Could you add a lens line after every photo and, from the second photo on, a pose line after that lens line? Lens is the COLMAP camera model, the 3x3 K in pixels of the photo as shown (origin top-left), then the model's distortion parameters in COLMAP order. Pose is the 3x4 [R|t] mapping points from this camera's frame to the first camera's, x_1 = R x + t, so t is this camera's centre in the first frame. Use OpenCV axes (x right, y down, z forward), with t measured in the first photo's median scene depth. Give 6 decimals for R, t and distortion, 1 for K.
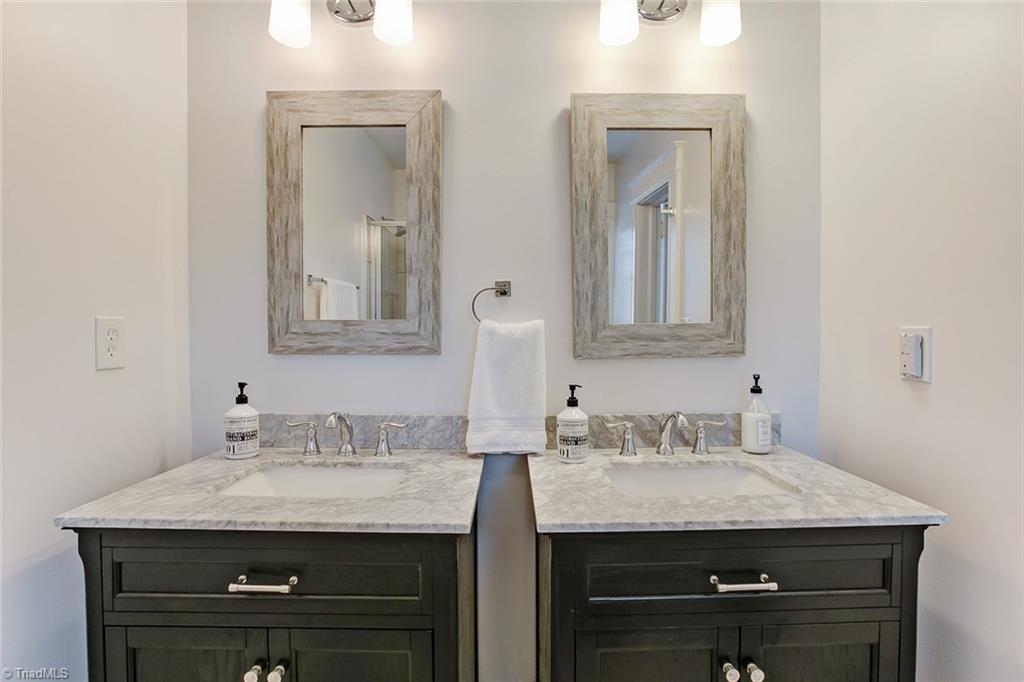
lens RADIAL K [[481.6, 0, 512.0], [0, 481.6, 341.0], [0, 0, 1]] dist [-0.075358, 0.032991]
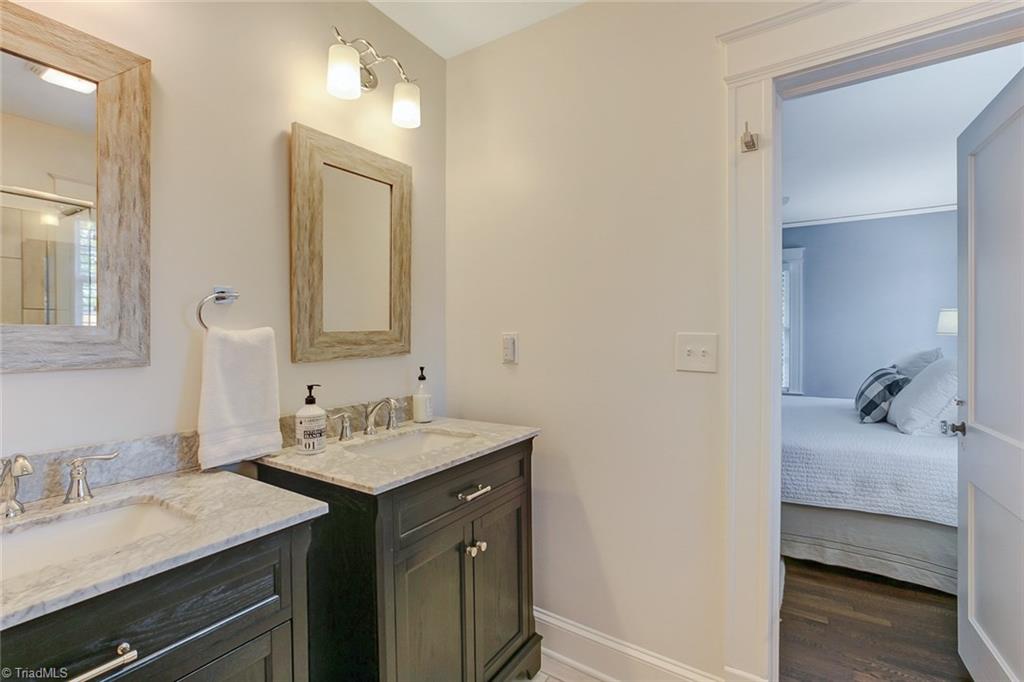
lens RADIAL K [[481.6, 0, 512.0], [0, 481.6, 341.0], [0, 0, 1]] dist [-0.075358, 0.032991]
pose [[0.535134, -0.014977, 0.844634, -0.538418], [0.027022, 0.999635, 0.000605, -0.000384], [-0.844335, 0.022500, 0.535344, -0.000107]]
